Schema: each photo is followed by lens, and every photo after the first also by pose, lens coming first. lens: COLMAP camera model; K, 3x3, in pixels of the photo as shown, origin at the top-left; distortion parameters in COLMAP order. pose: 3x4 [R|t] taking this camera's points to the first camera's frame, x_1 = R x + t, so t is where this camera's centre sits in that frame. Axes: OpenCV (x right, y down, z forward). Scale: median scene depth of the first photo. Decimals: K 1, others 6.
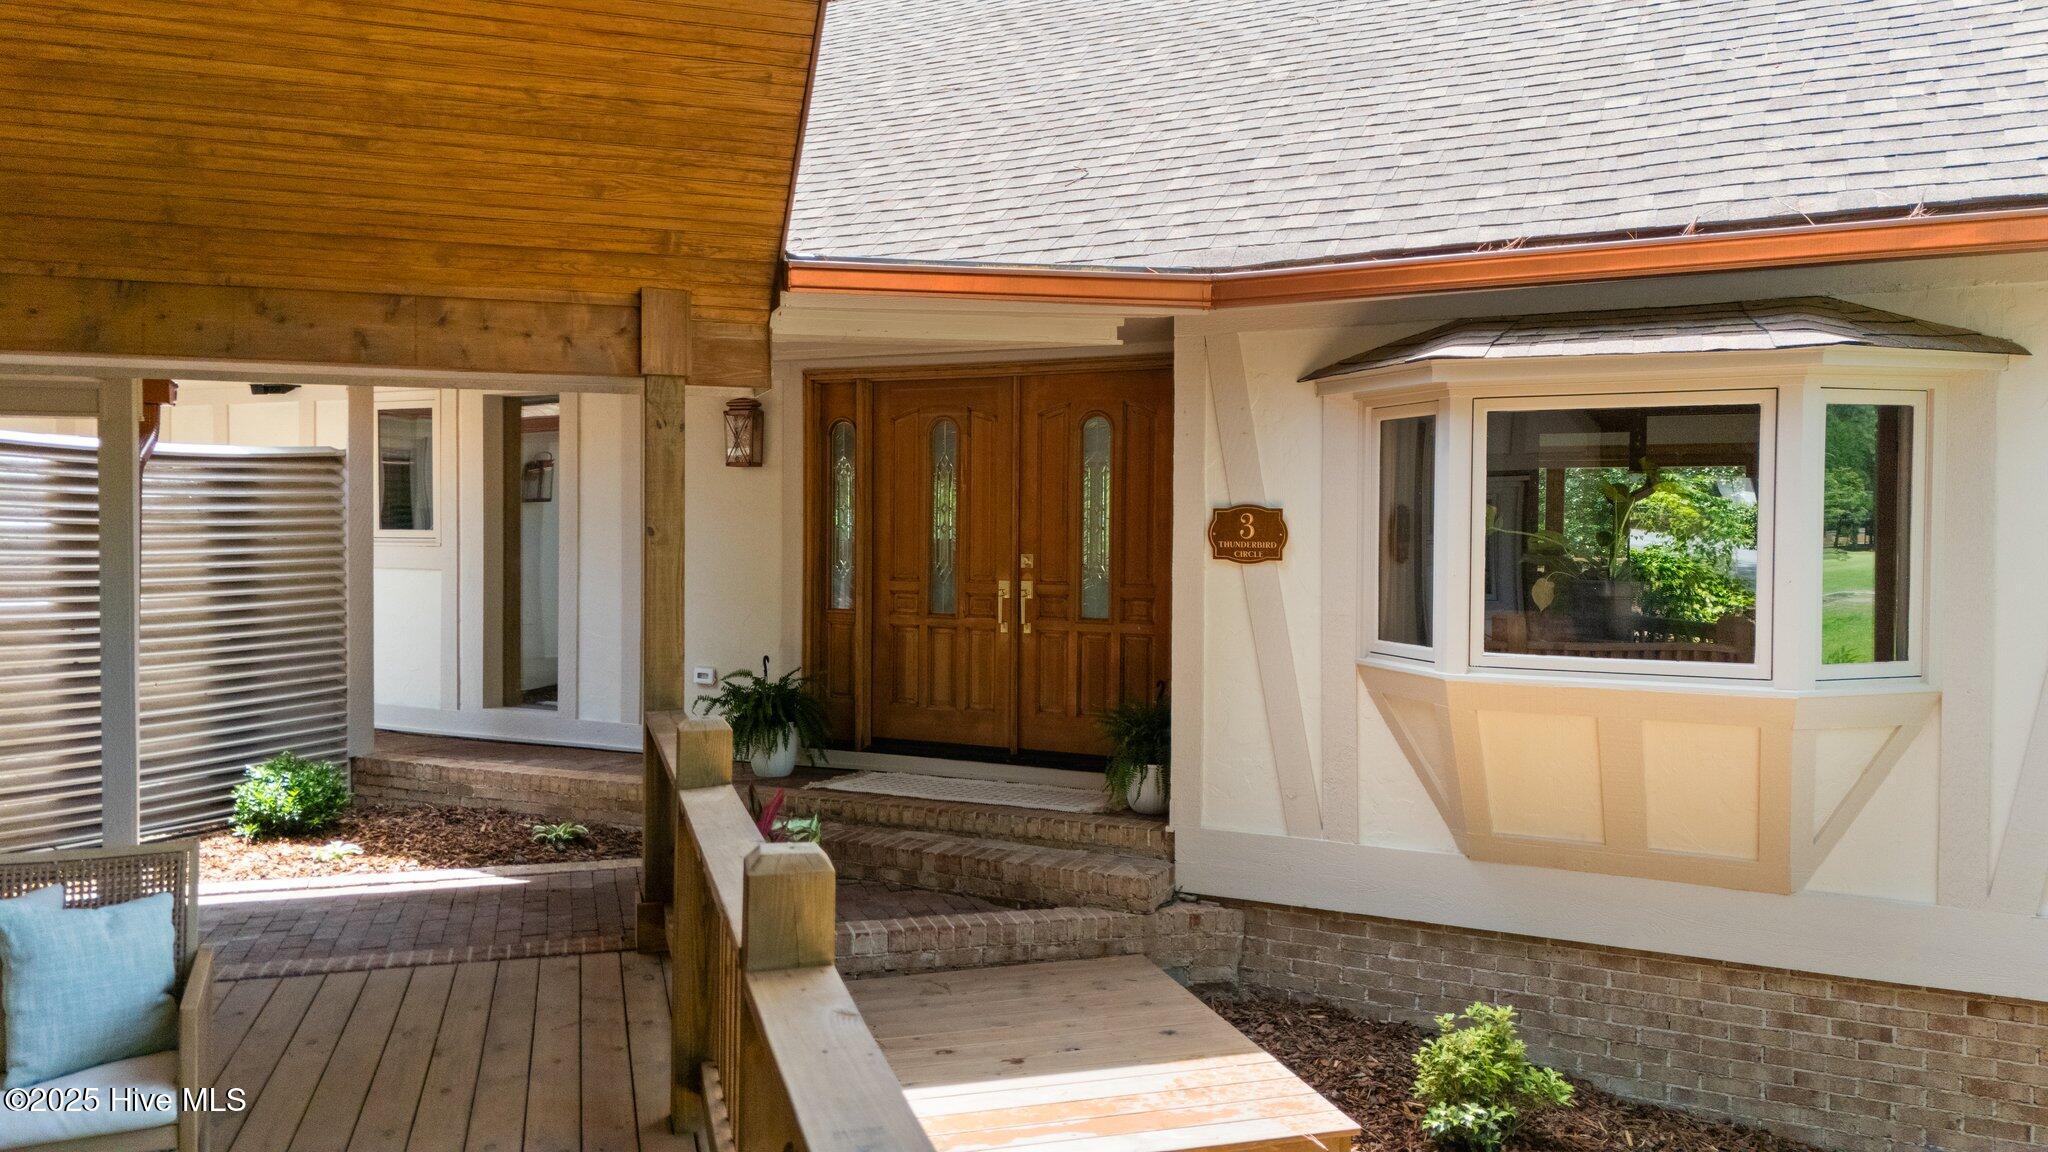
lens RADIAL K [[1520.4, 0, 1024.0], [0, 1520.4, 576.0], [0, 0, 1]] dist [0.054628, 0.000207]
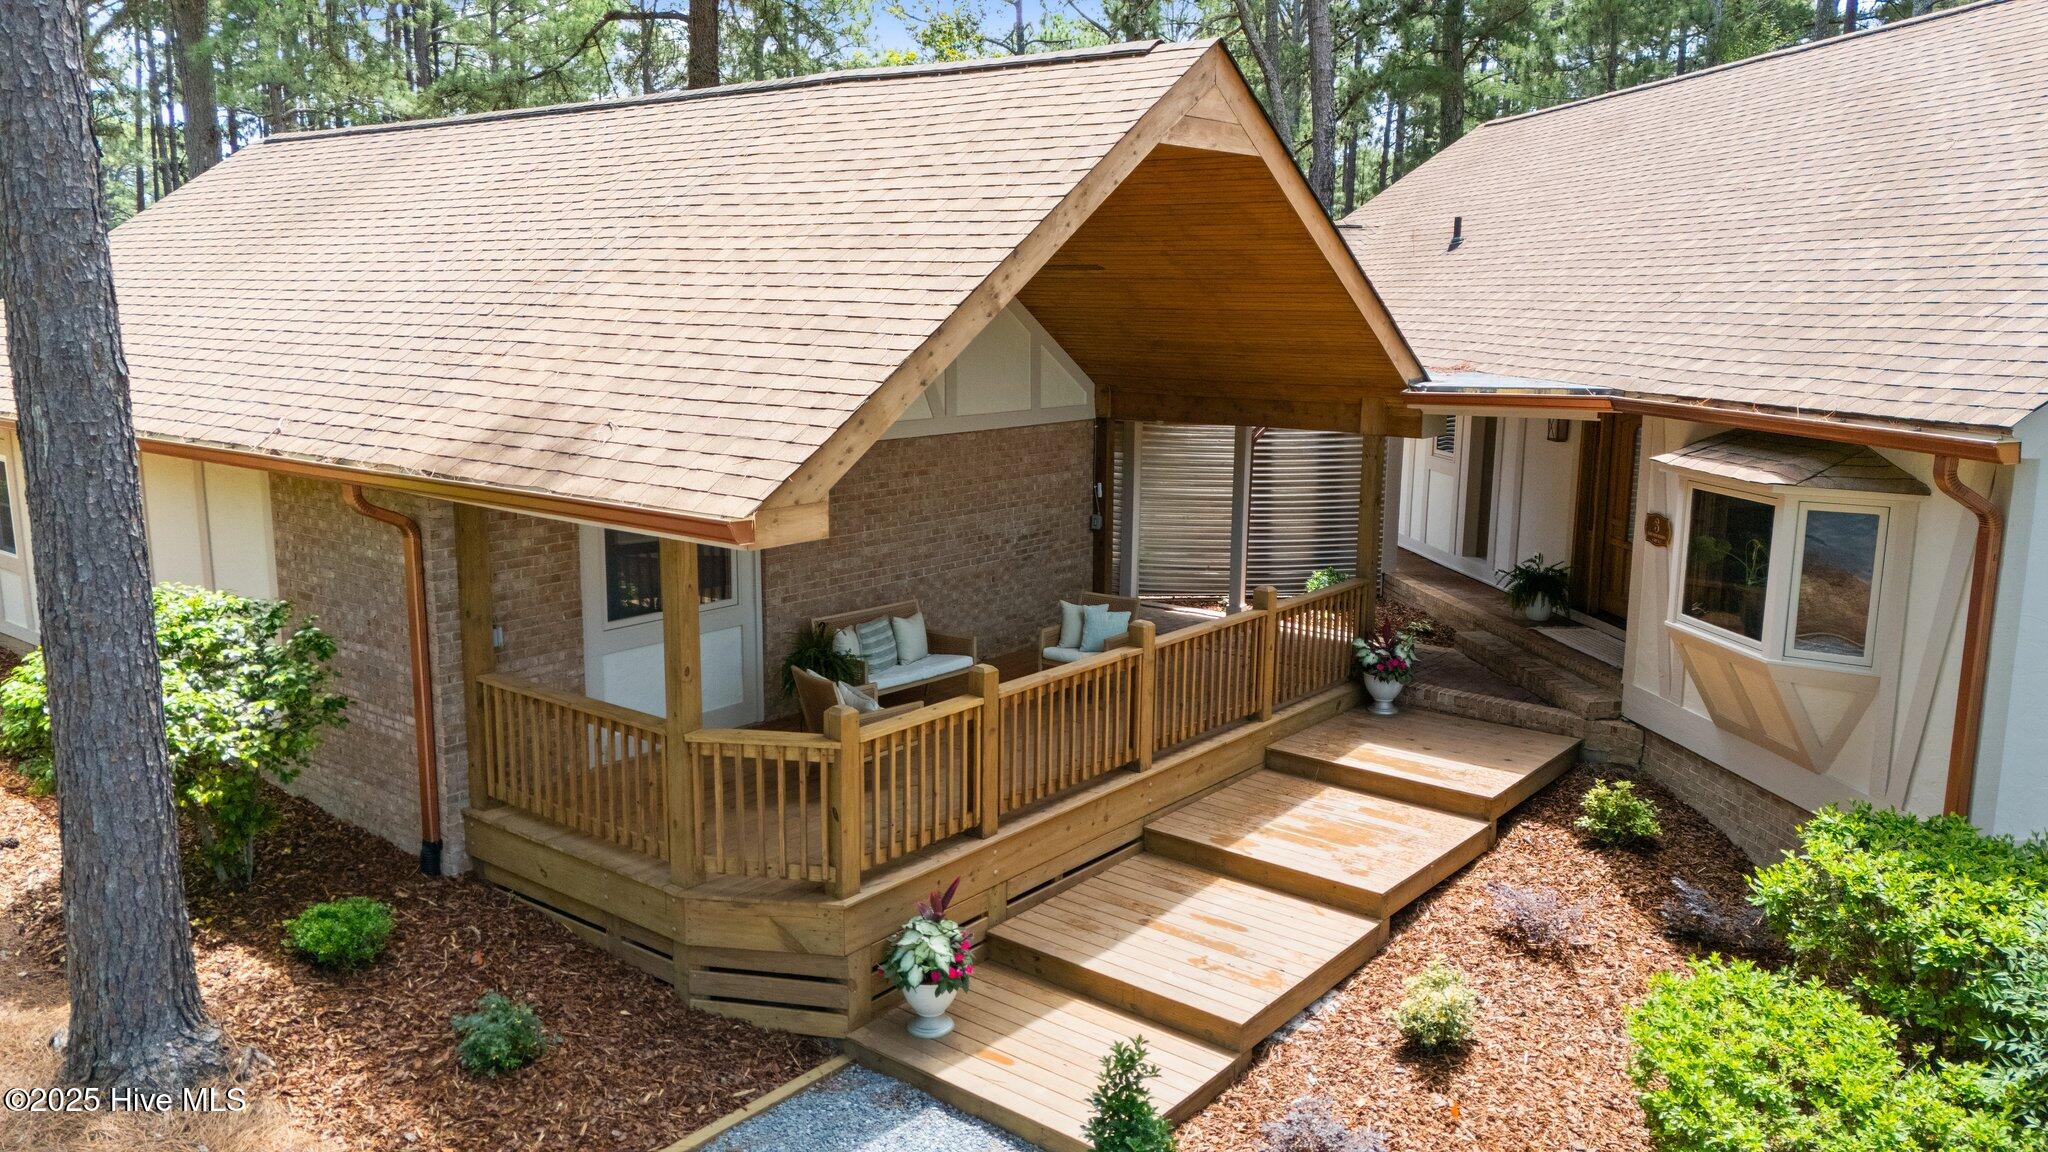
lens RADIAL K [[1520.4, 0, 1024.0], [0, 1520.4, 576.0], [0, 0, 1]] dist [0.054628, 0.000207]
pose [[0.576059, 0.148150, -0.803870, 1.252211], [-0.033825, 0.986916, 0.157645, -0.248093], [0.816708, -0.063622, 0.573534, -0.707396]]
